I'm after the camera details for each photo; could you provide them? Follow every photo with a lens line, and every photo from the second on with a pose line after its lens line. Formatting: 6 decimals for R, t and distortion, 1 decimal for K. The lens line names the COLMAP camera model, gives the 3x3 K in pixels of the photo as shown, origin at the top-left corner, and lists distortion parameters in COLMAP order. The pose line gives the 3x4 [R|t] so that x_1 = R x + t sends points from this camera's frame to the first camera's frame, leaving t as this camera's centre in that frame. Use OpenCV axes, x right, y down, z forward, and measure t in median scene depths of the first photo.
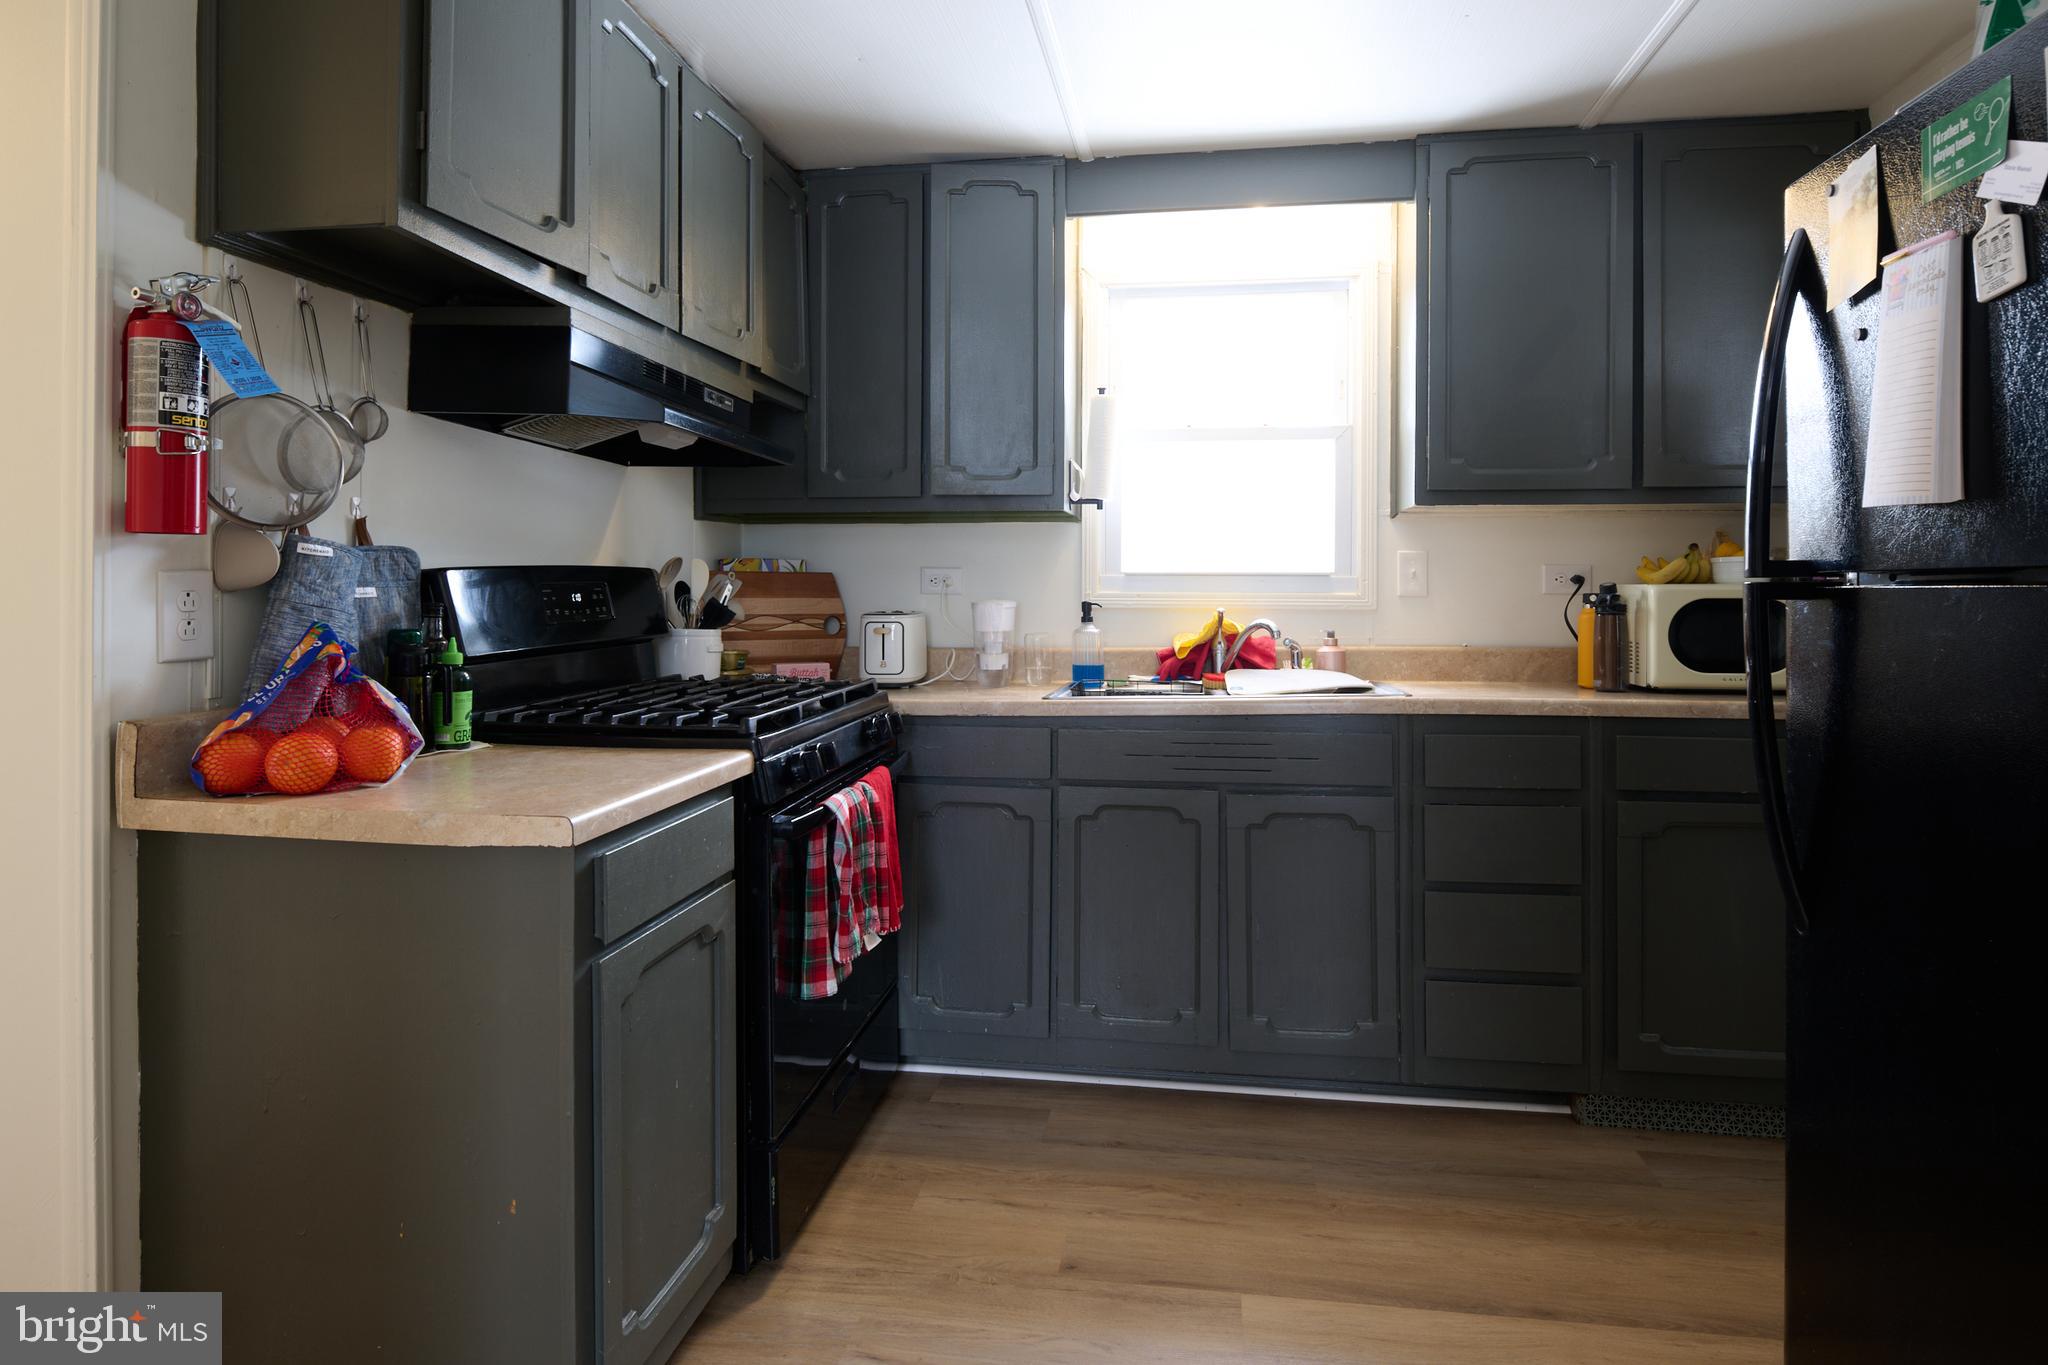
lens RADIAL K [[1141.3, 0, 1030.9], [0, 1141.3, 585.6], [0, 0, 1]] dist [-0.003156, -0.001606]
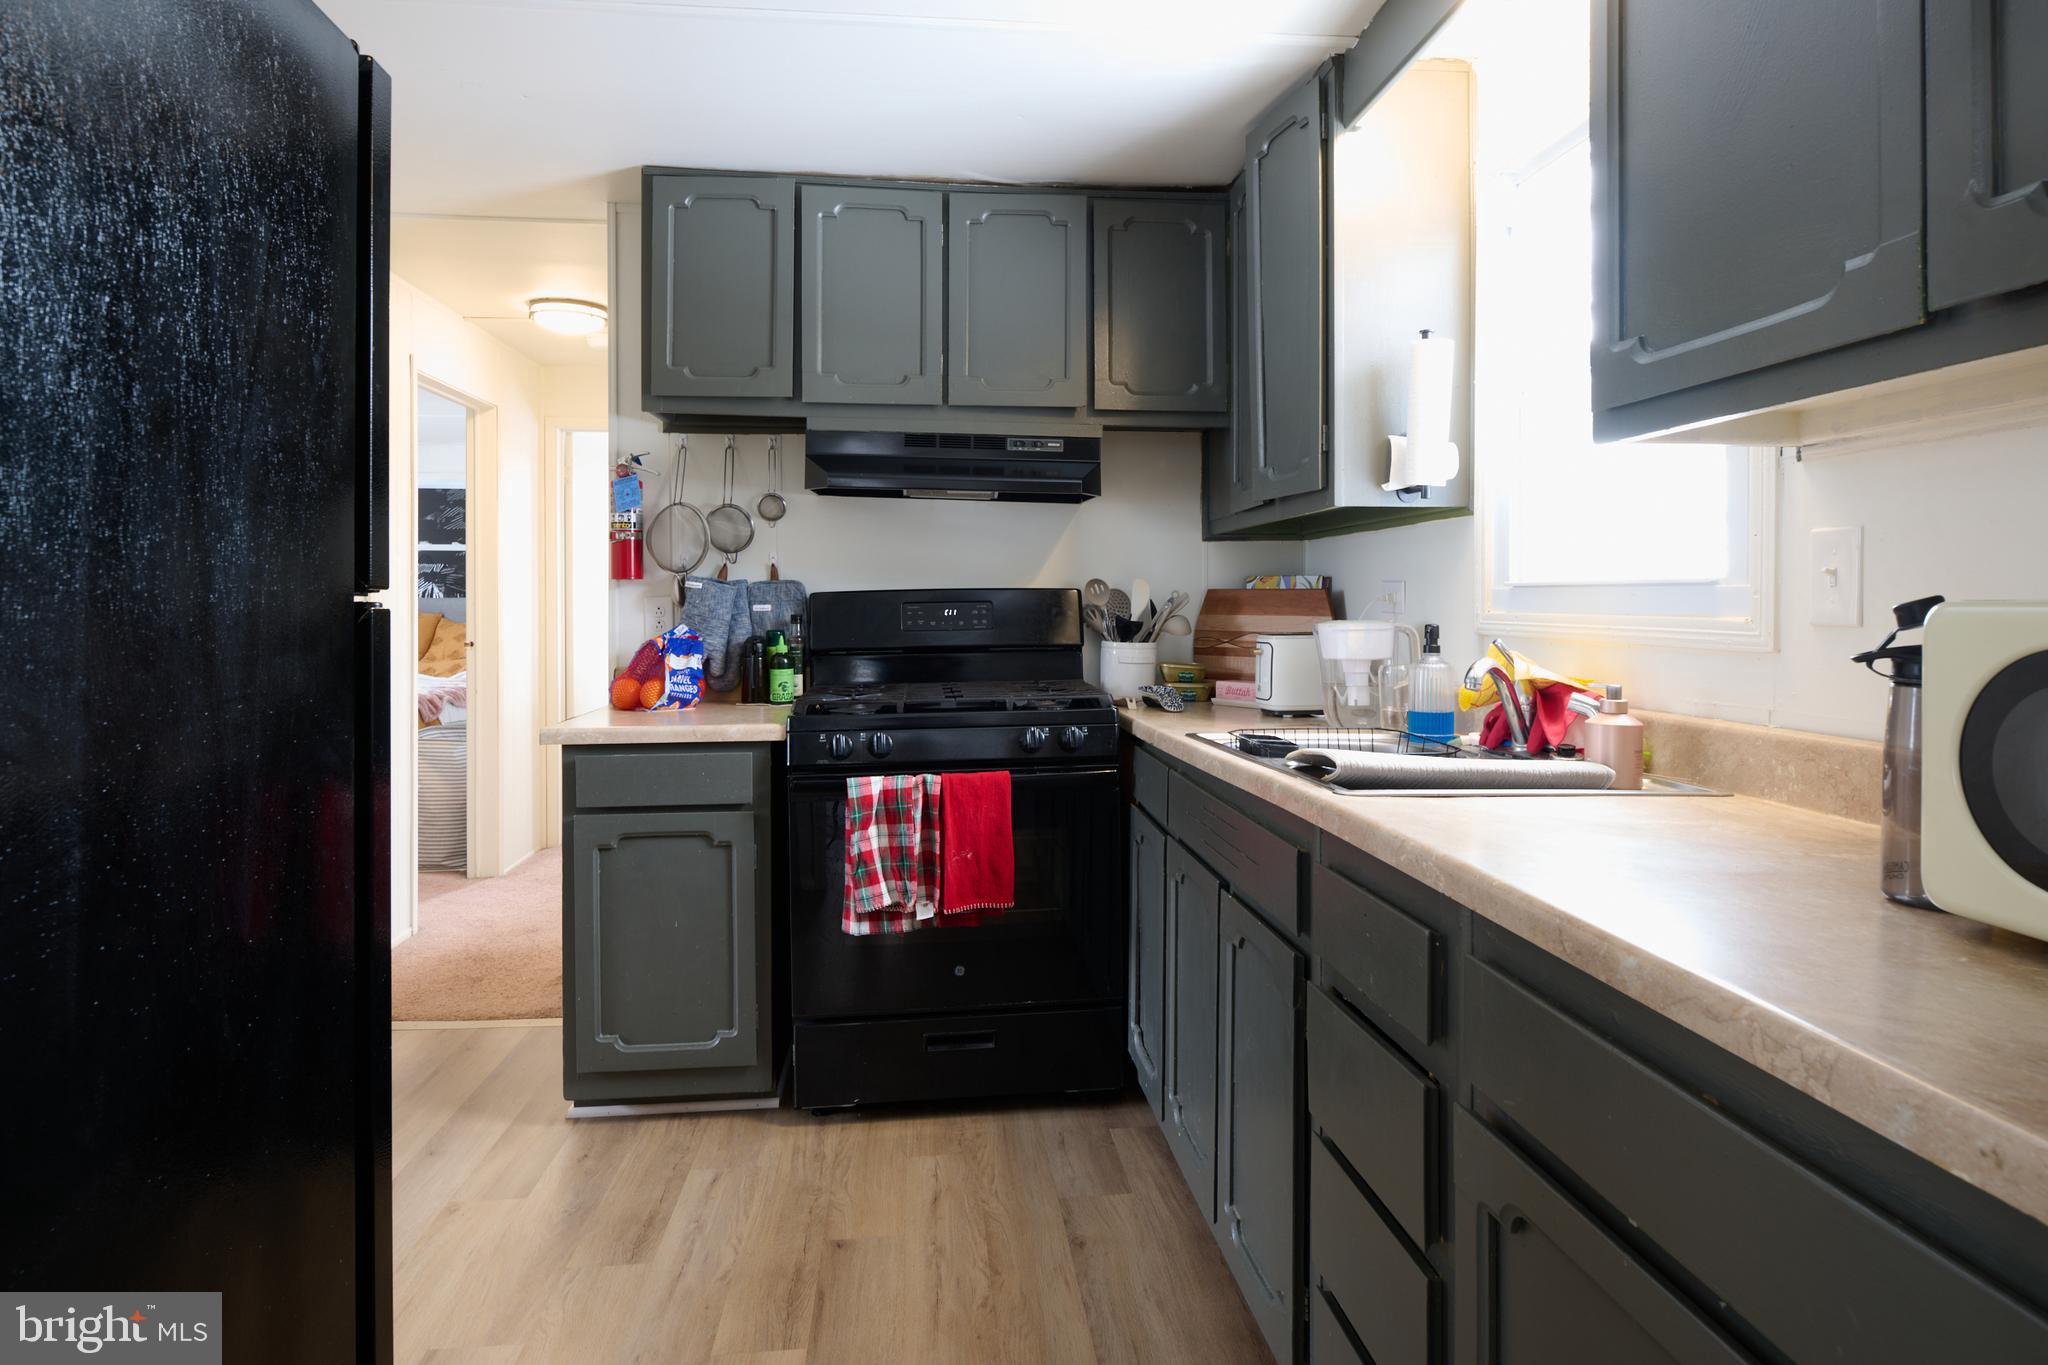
lens RADIAL K [[1142.3, 0, 1038.2], [0, 1142.3, 606.5], [0, 0, 1]] dist [-0.000225, -0.006076]
pose [[0.250658, 0.002971, -0.968071, 1.024315], [0.001092, 0.999994, 0.003351, -0.000978], [0.968075, -0.001897, 0.250654, 0.842615]]
